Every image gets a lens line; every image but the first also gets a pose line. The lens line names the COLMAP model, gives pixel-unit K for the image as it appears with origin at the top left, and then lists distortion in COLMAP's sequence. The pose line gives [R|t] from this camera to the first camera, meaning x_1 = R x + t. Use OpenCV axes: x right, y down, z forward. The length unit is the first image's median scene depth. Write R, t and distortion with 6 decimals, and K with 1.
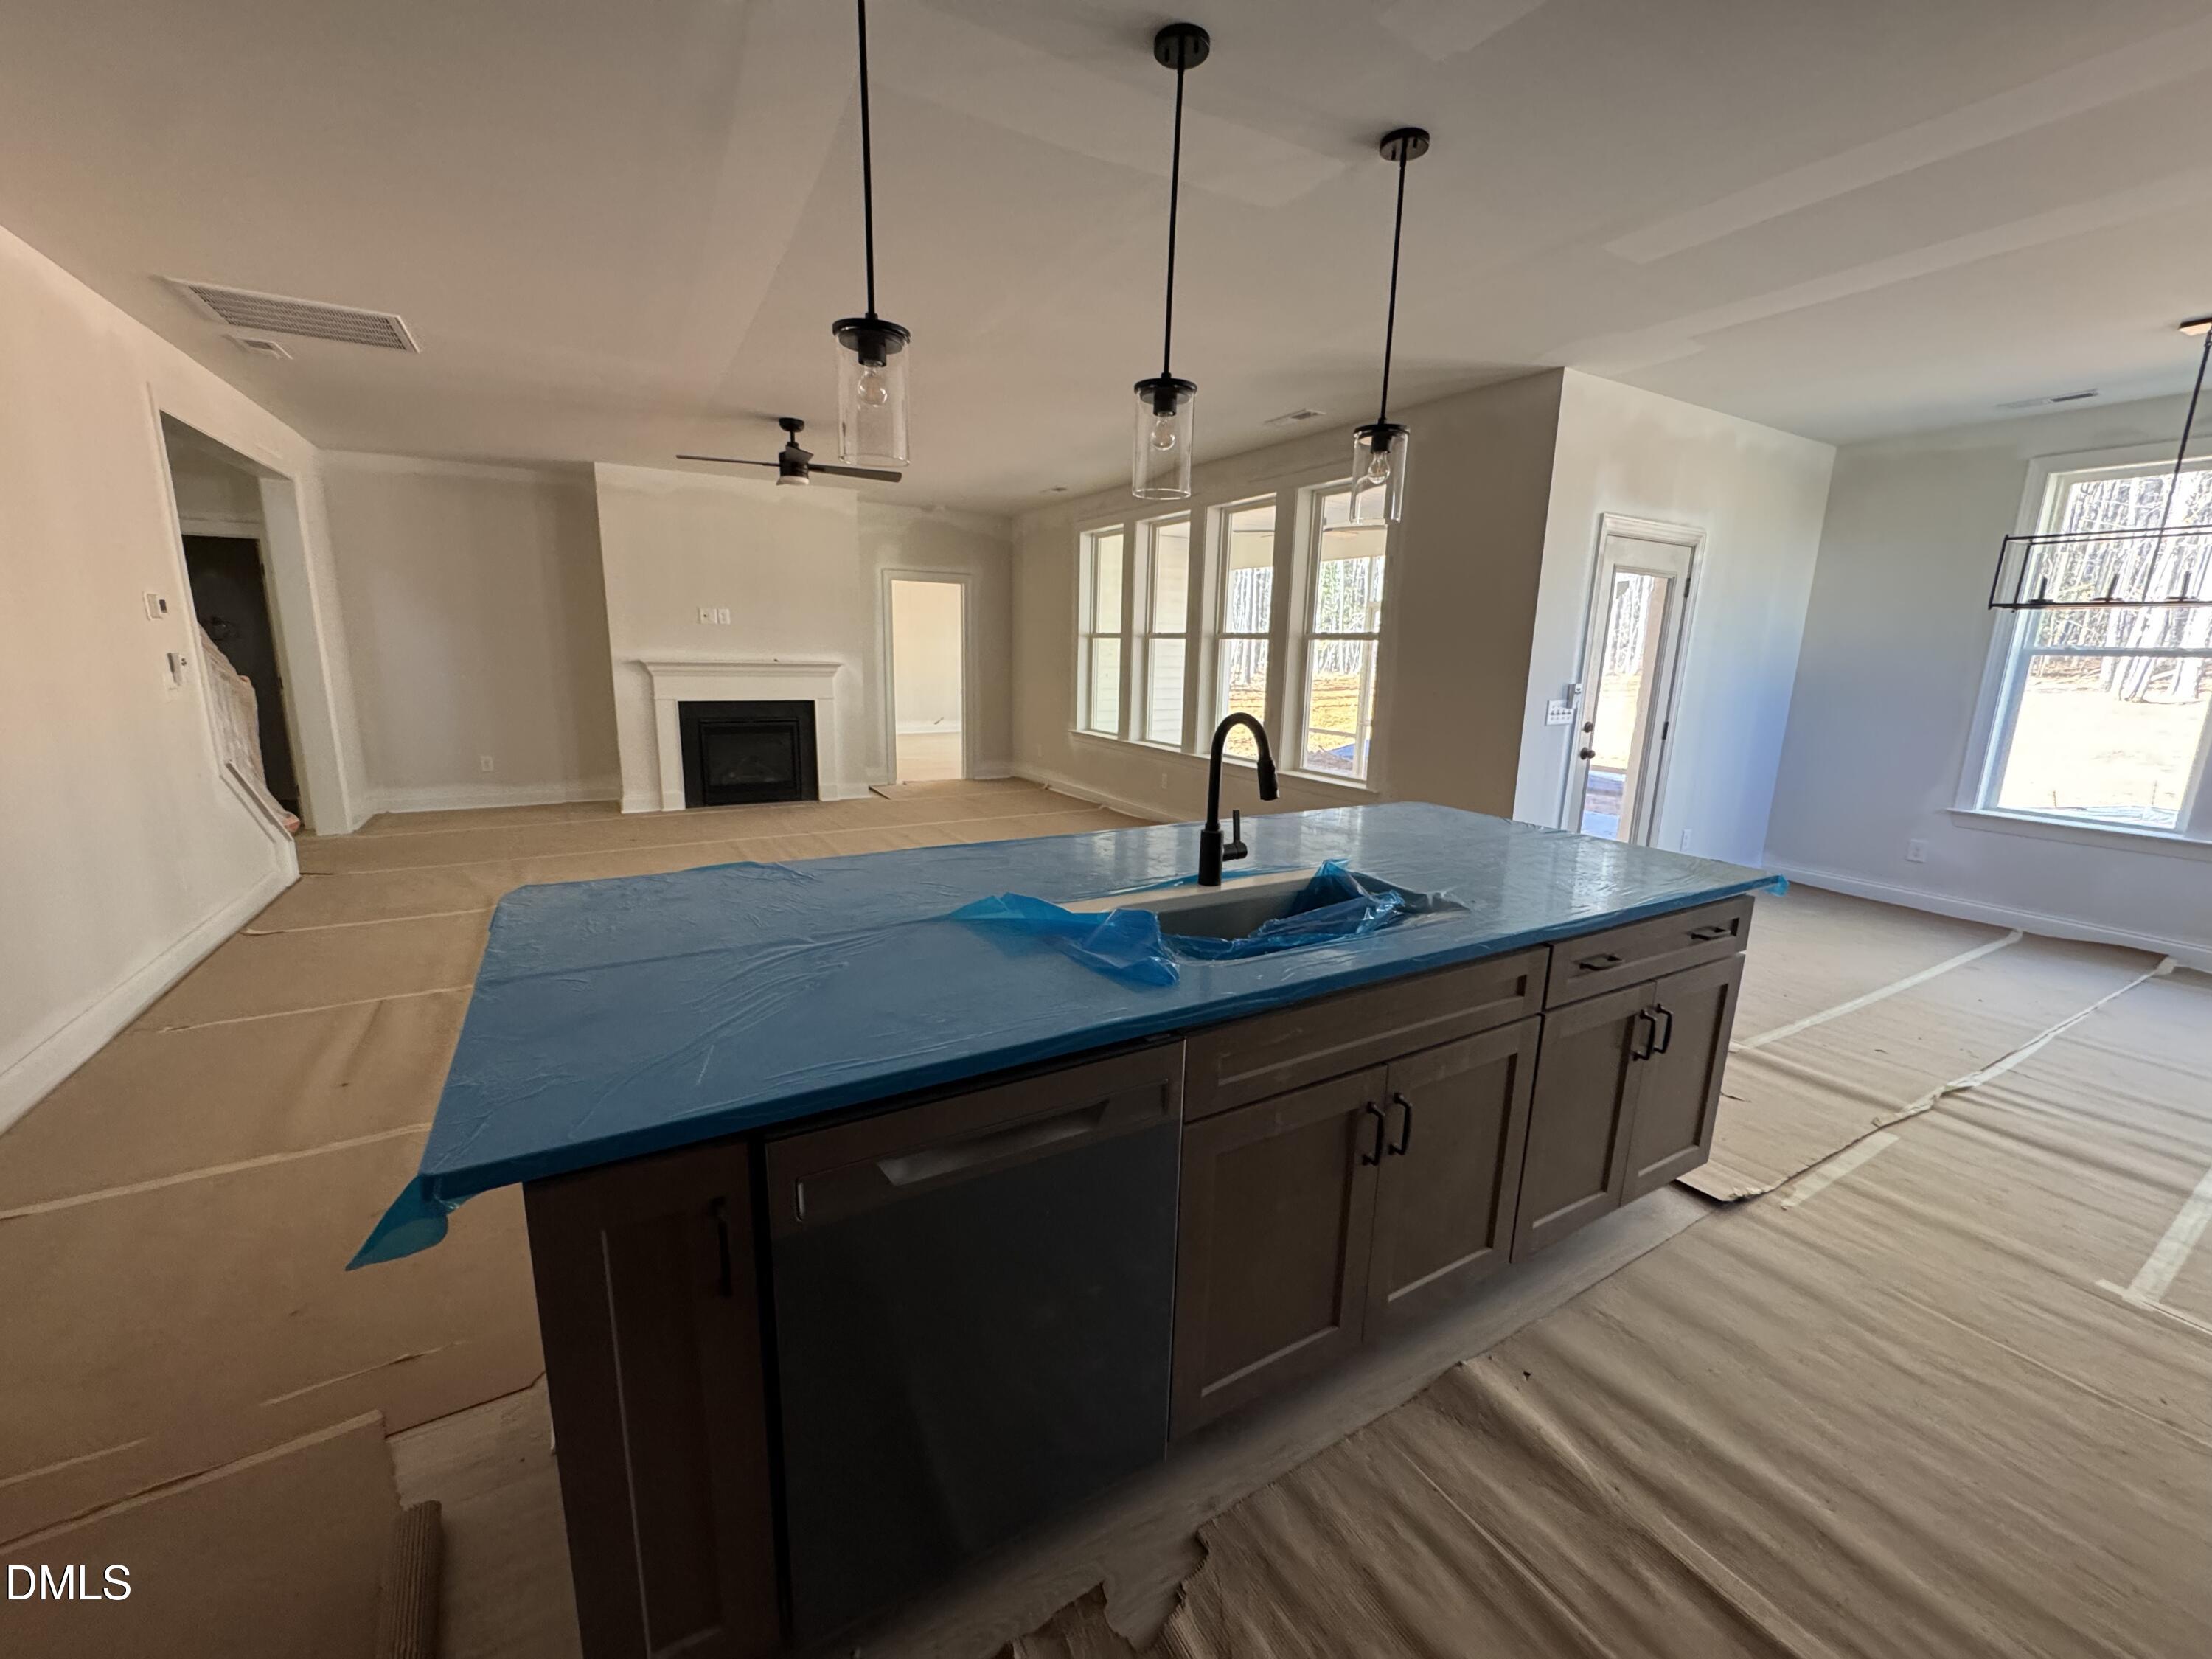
lens RADIAL K [[884.7, 0, 1104.3], [0, 884.7, 830.4], [0, 0, 1]] dist [-0.001211, -0.000056]
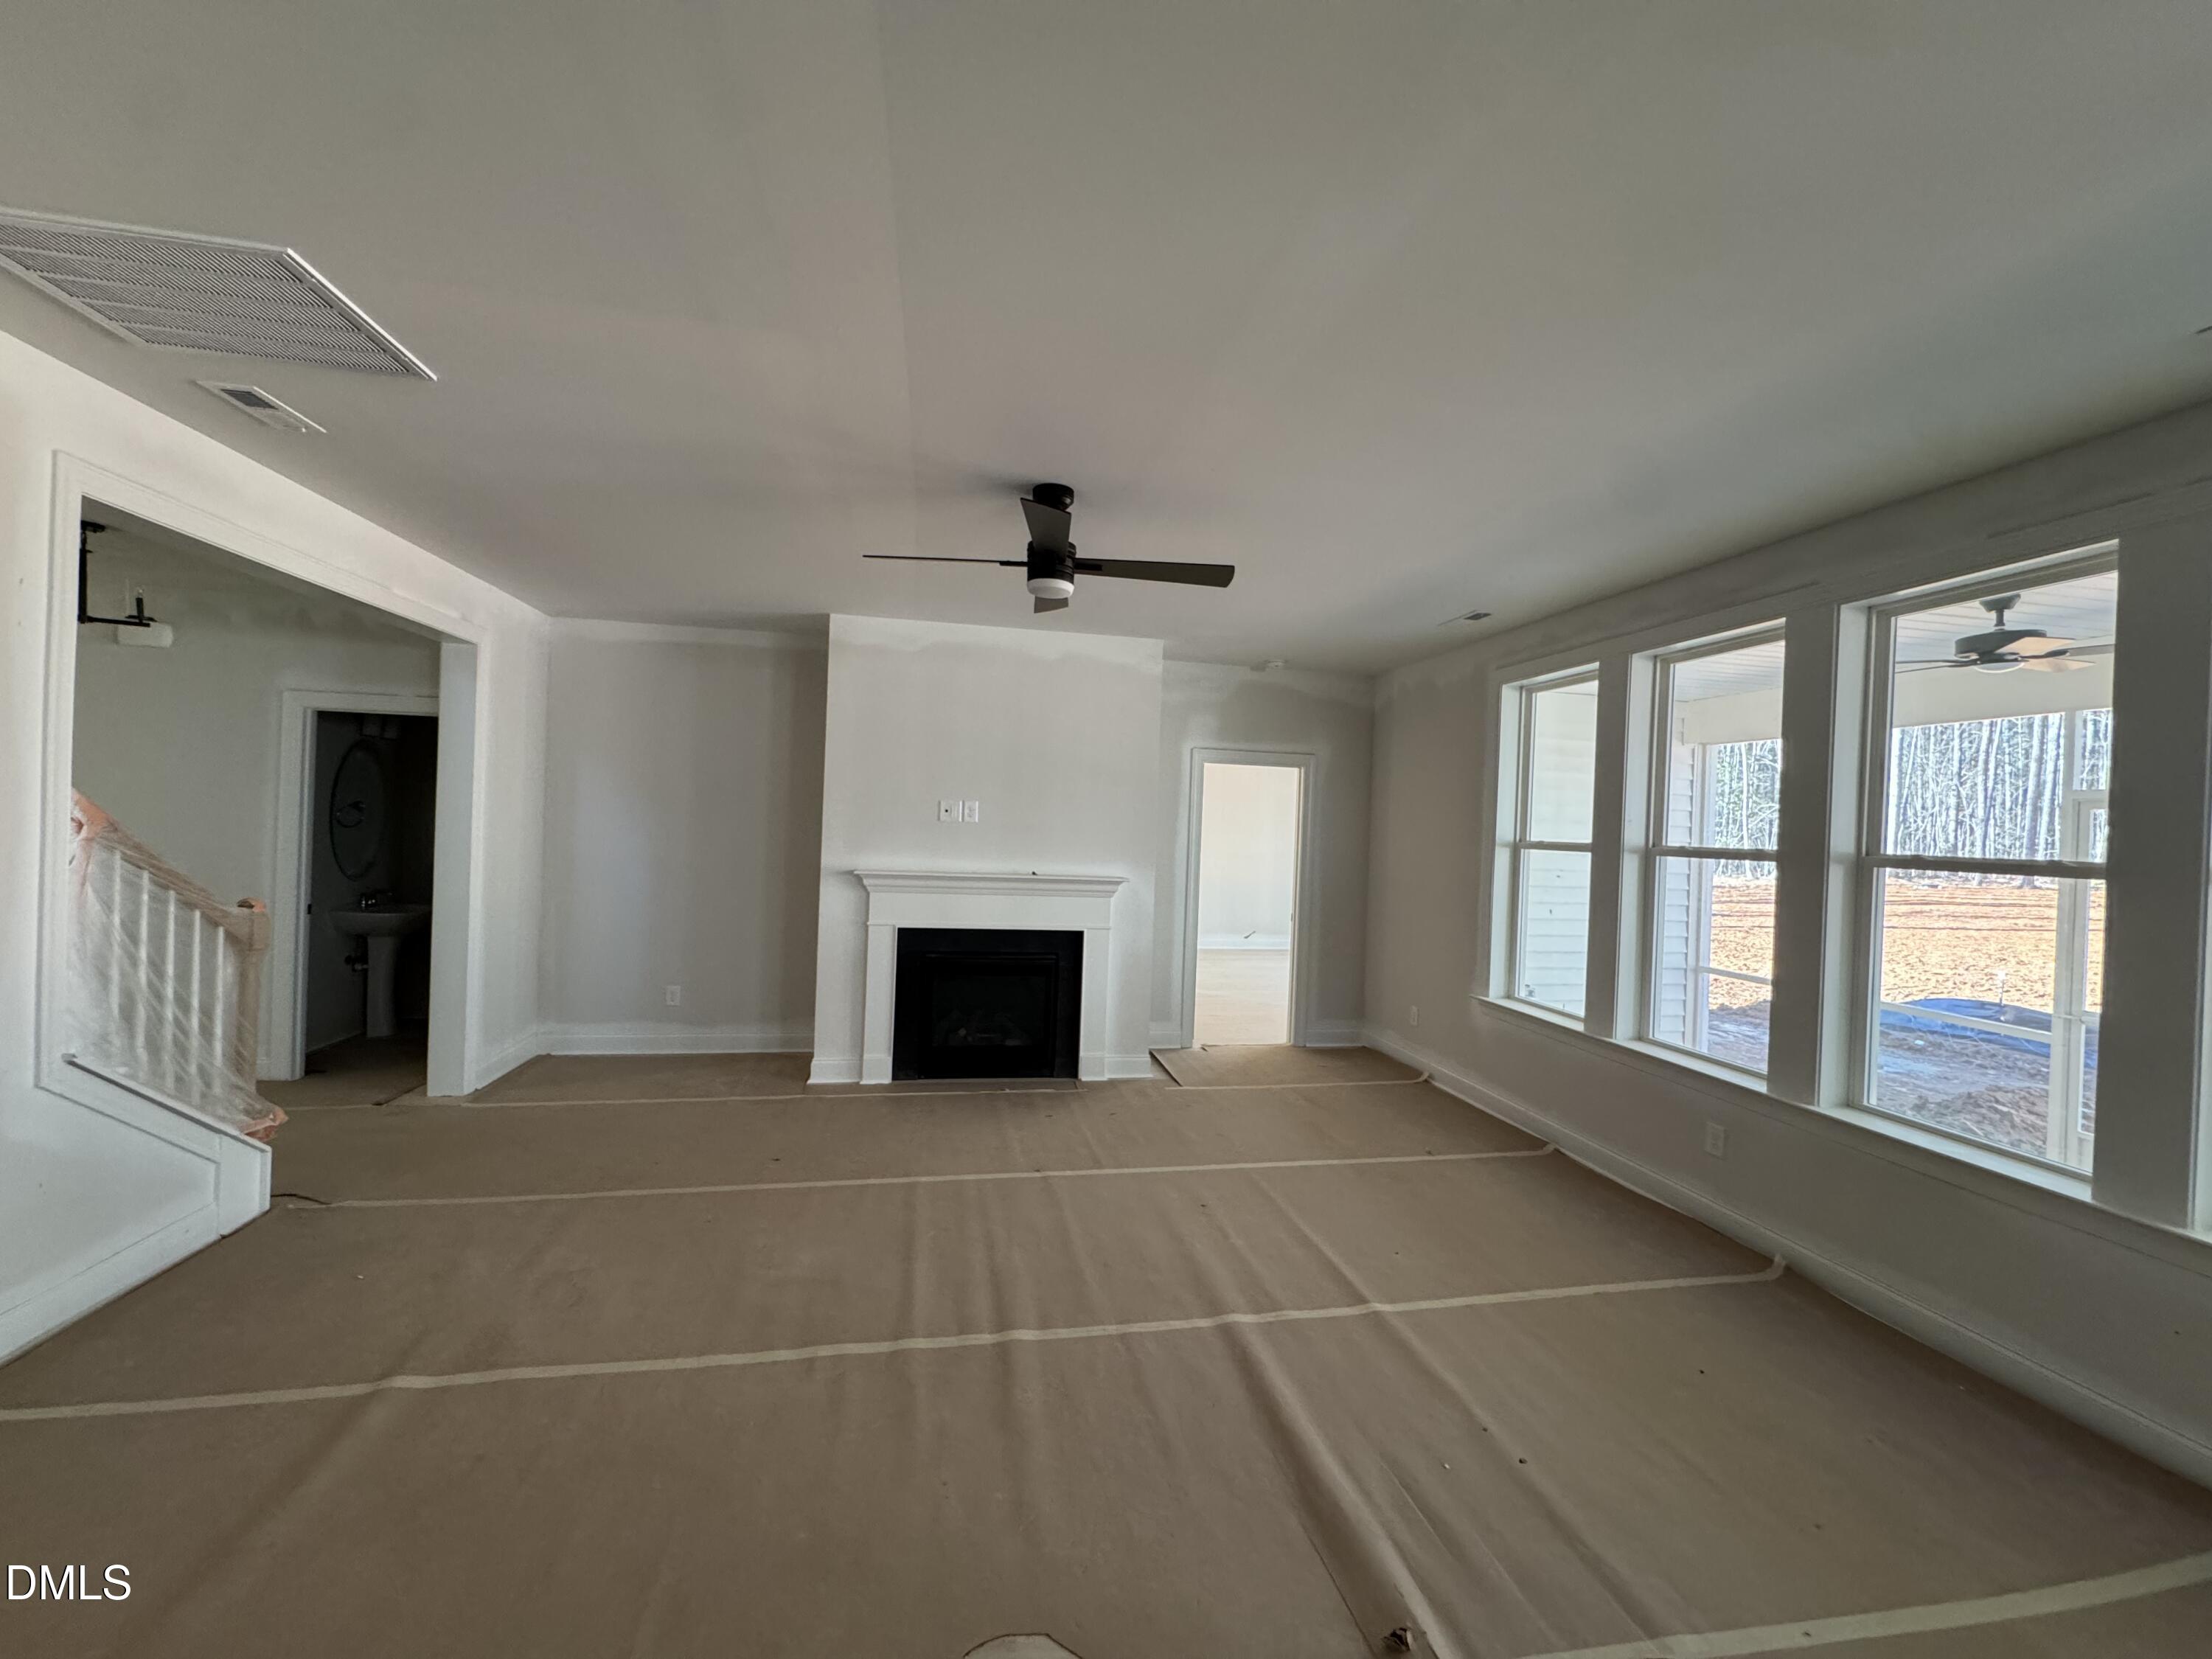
lens RADIAL K [[884.7, 0, 1104.3], [0, 884.7, 830.4], [0, 0, 1]] dist [-0.001211, -0.000056]
pose [[0.943197, 0.013047, -0.331977, -0.088026], [-0.082696, 0.977000, -0.196553, -0.092761], [0.321777, 0.212841, 0.922582, 0.367085]]
